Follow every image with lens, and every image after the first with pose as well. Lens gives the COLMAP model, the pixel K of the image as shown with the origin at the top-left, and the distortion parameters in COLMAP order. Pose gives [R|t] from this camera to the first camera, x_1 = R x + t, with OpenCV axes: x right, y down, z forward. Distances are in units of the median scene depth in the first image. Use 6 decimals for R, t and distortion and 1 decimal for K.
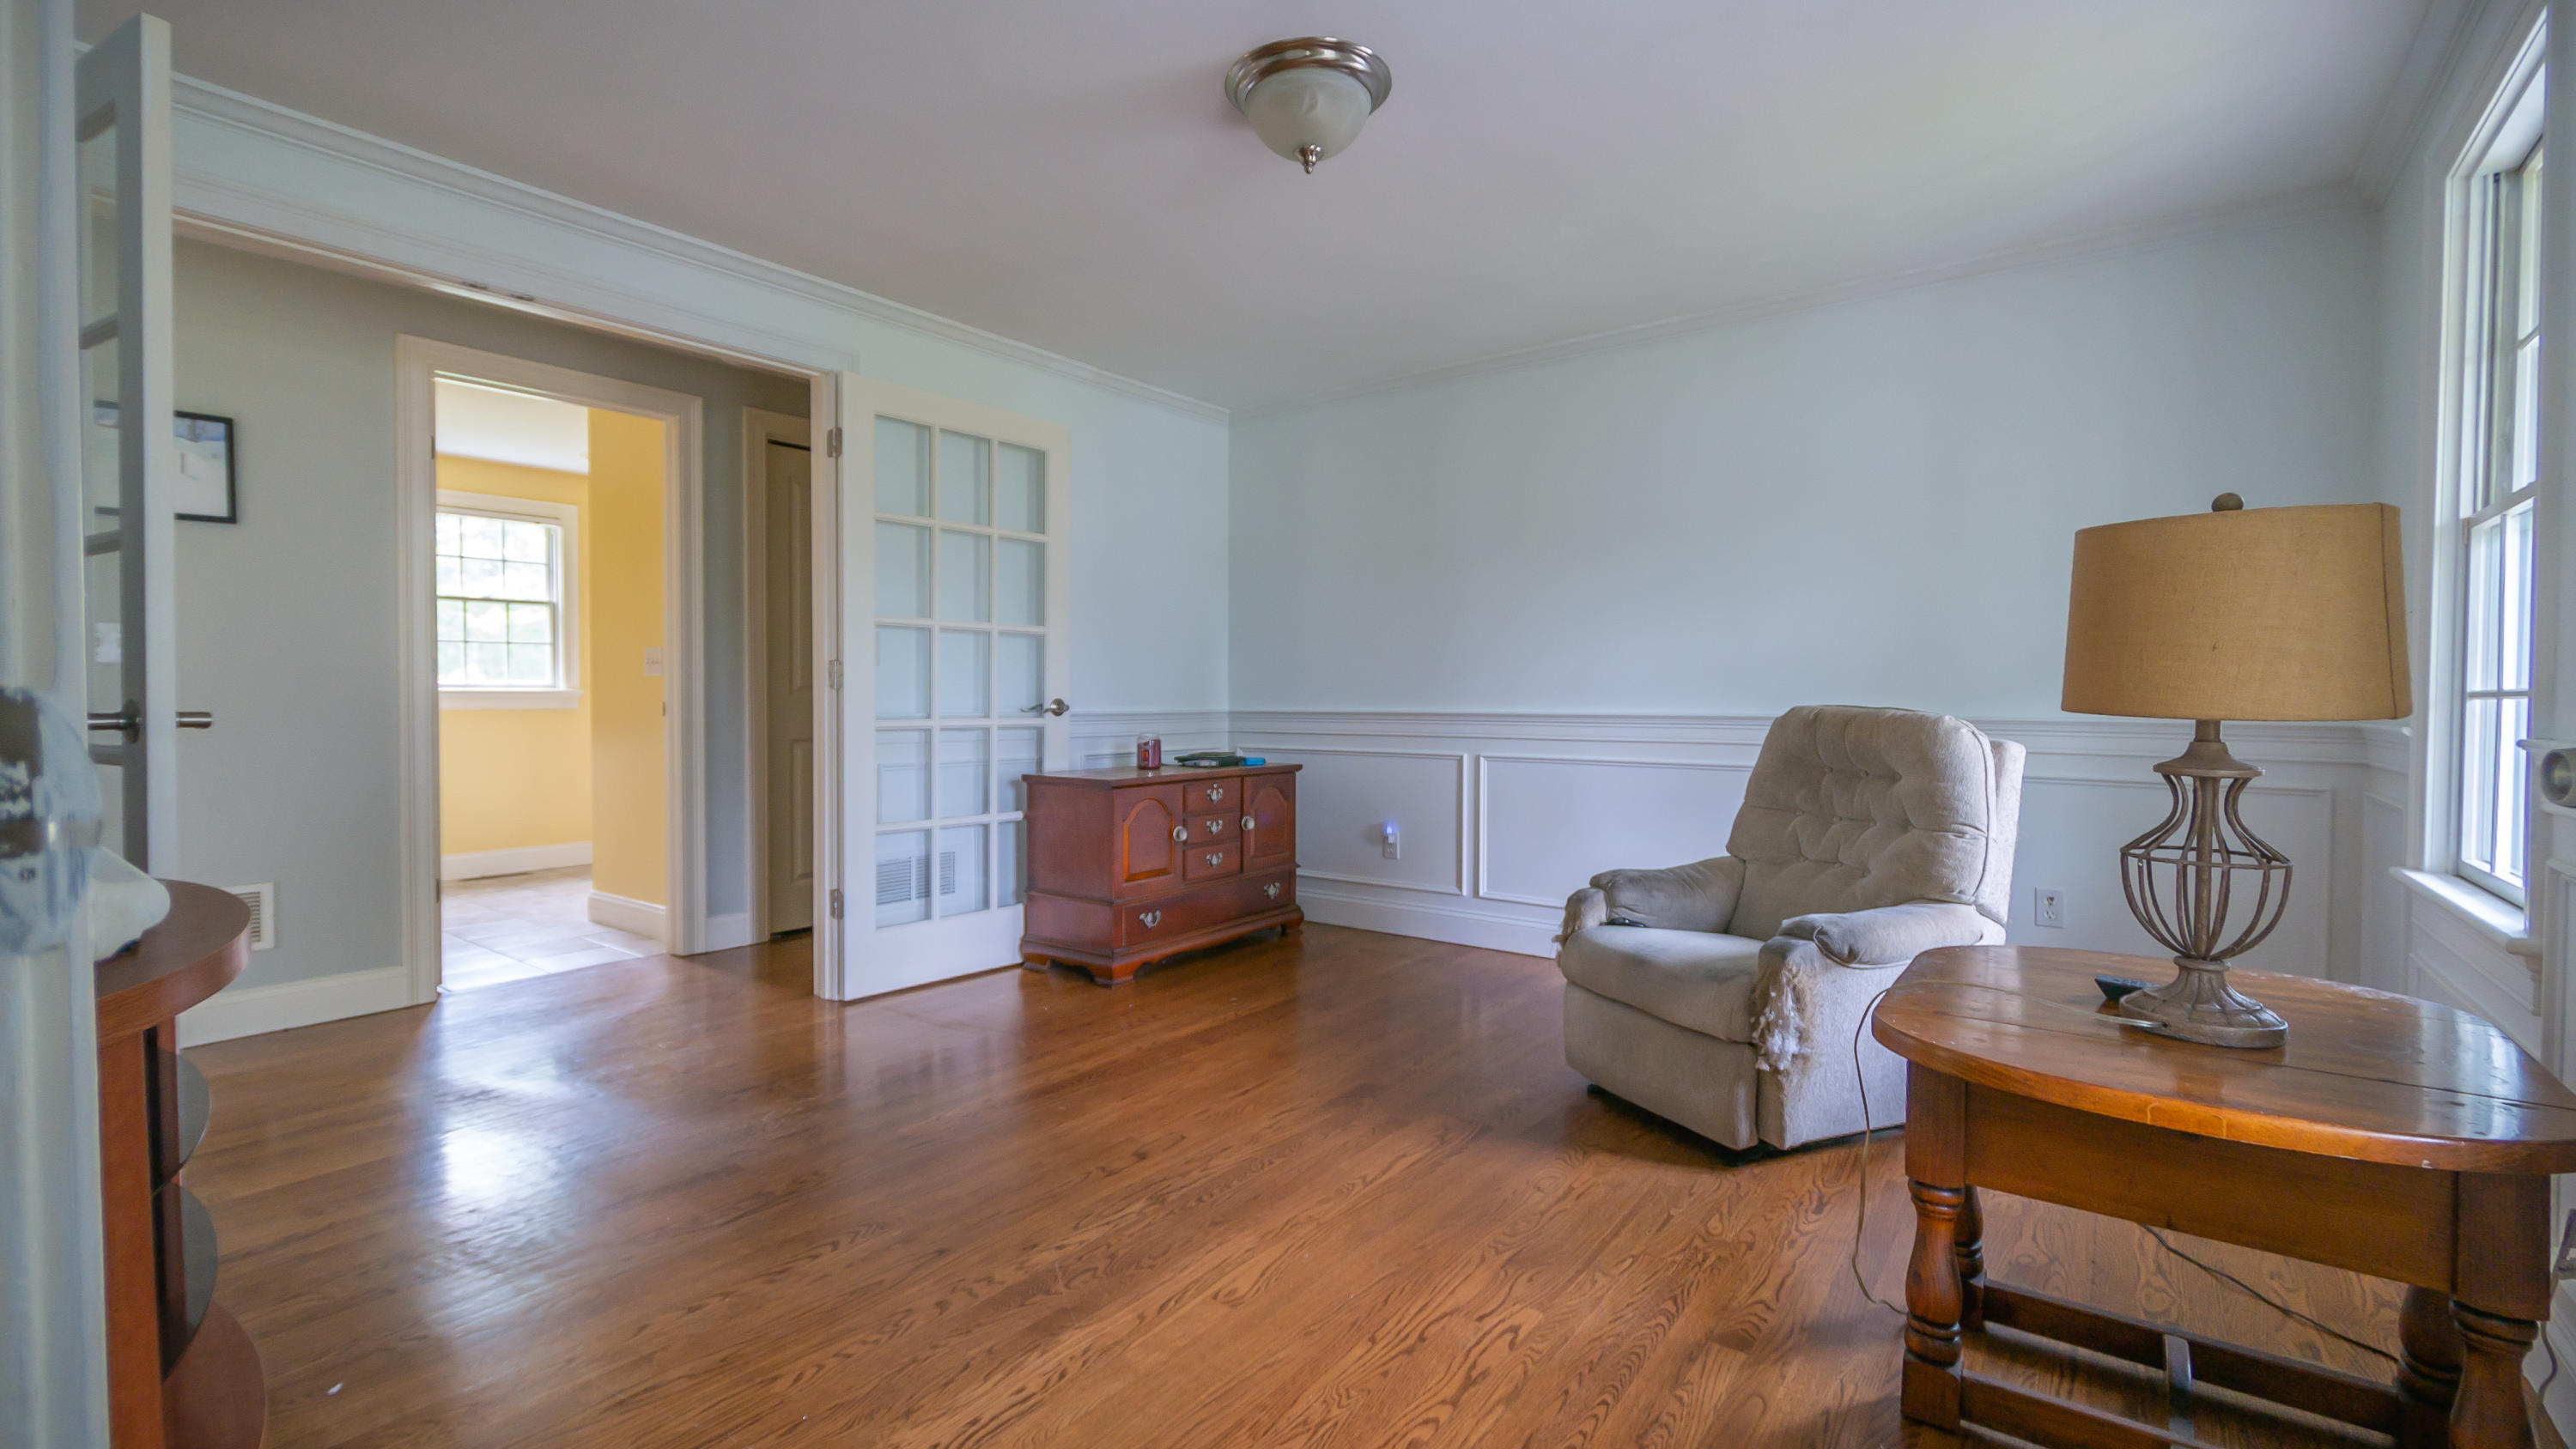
lens RADIAL K [[1108.7, 0, 1287.5], [0, 1108.7, 718.1], [0, 0, 1]] dist [-0.001990, 0.000230]
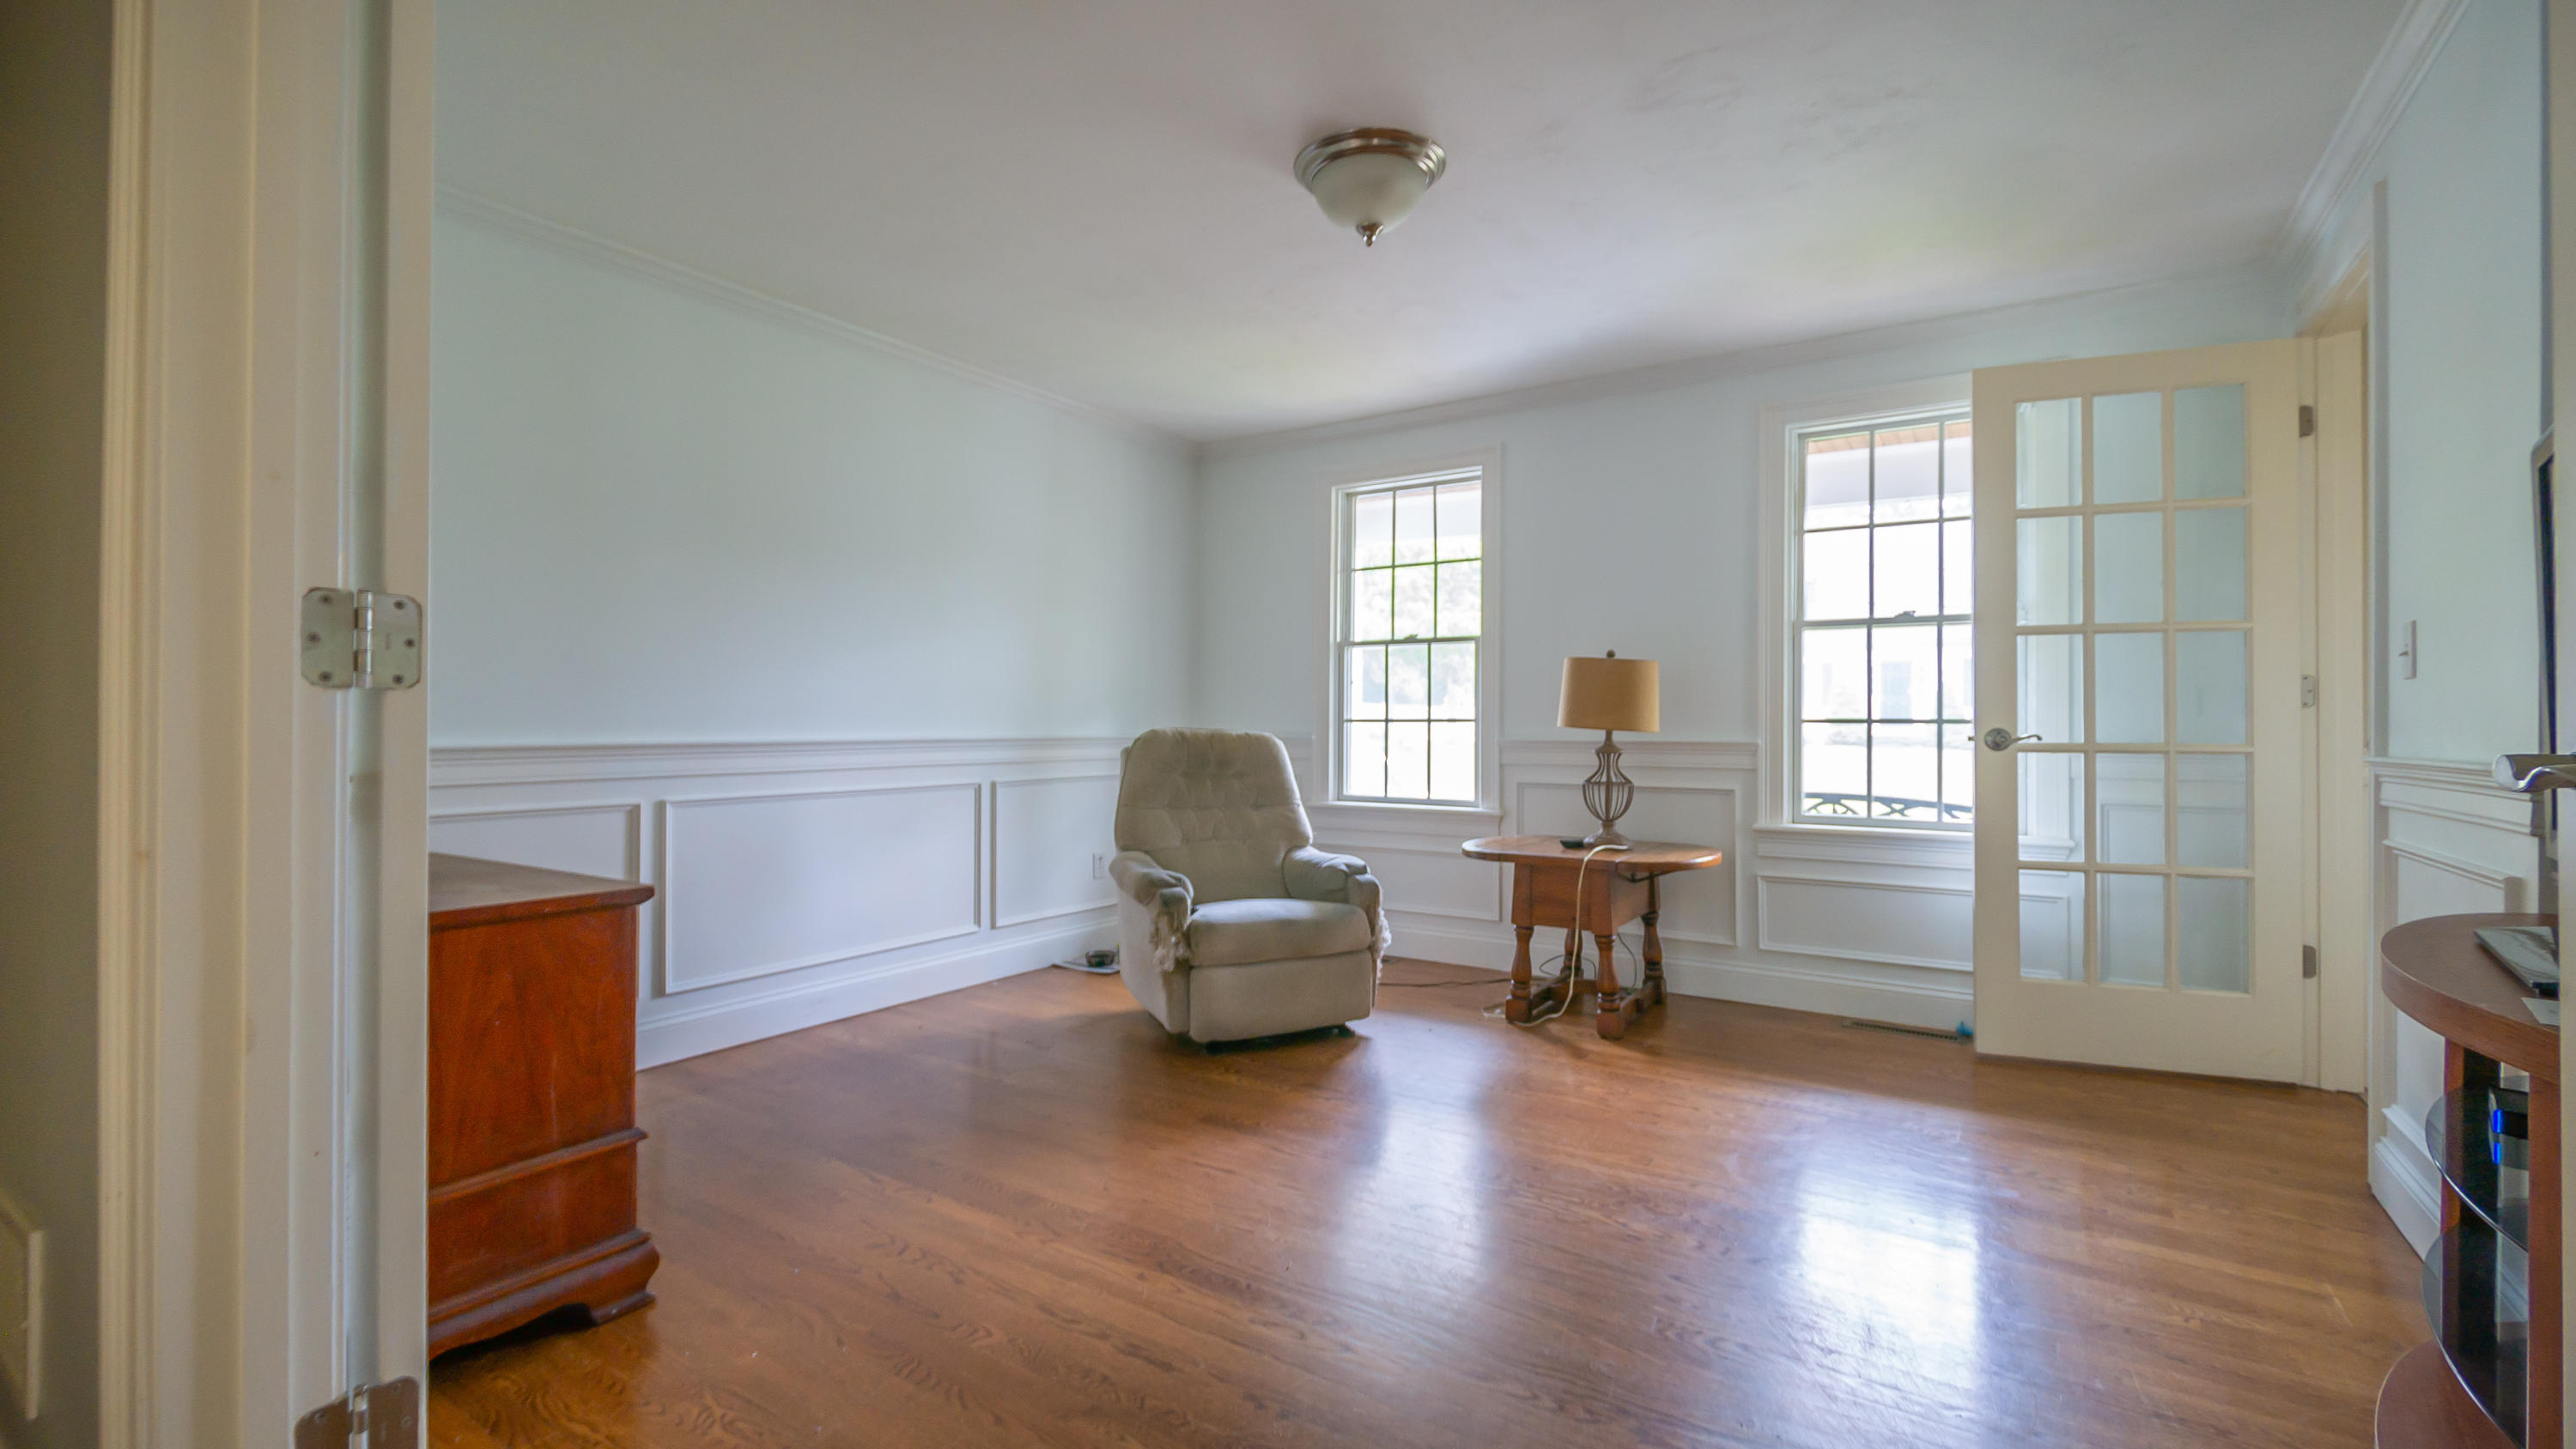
lens RADIAL K [[1108.7, 0, 1287.6], [0, 1108.7, 720.4], [0, 0, 1]] dist [-0.001990, 0.000230]
pose [[-0.067708, -0.002635, 0.997702, -1.144431], [0.014012, 0.999895, 0.003592, -0.033620], [-0.997607, 0.014223, -0.067664, 1.237913]]
